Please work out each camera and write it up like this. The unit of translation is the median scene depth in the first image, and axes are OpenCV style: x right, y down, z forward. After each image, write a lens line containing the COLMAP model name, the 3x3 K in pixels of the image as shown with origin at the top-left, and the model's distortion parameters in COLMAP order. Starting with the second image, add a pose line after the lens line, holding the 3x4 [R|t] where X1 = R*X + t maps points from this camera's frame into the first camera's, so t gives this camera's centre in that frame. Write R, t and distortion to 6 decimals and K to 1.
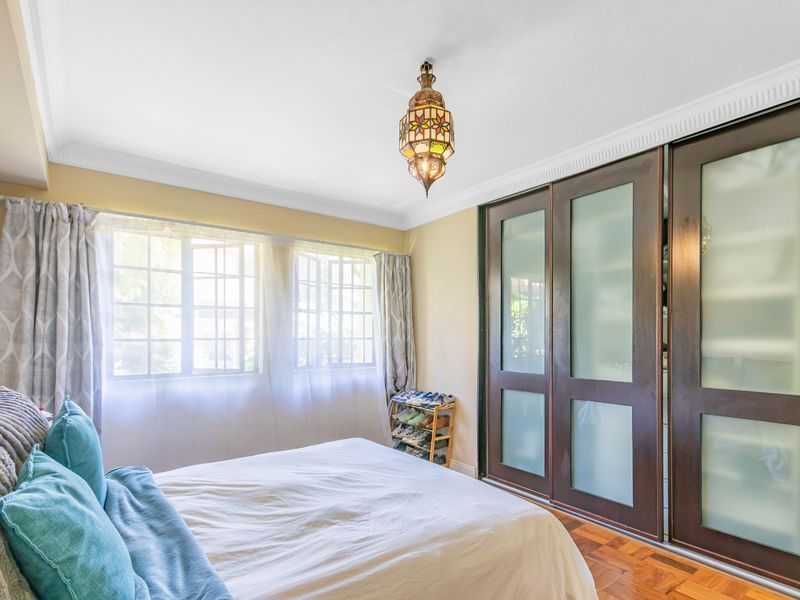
lens RADIAL K [[431.8, 0, 402.9], [0, 431.8, 333.9], [0, 0, 1]] dist [-0.000150, -0.000319]
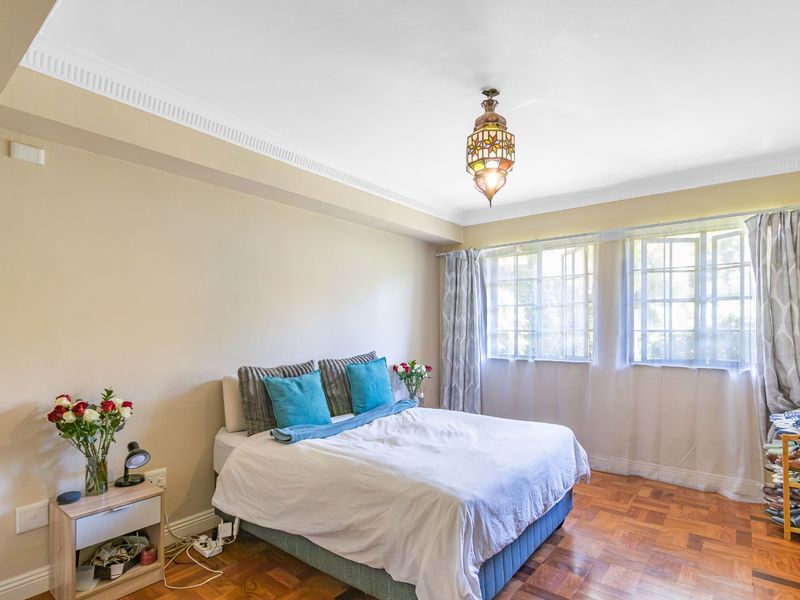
lens RADIAL K [[417.9, 0, 401.6], [0, 417.9, 325.9], [0, 0, 1]] dist [-0.000206, 0.000126]
pose [[0.251968, 0.000066, -0.967736, 0.832839], [0.010660, 0.999939, 0.002844, -0.011294], [0.967677, -0.011033, 0.251952, 0.385646]]
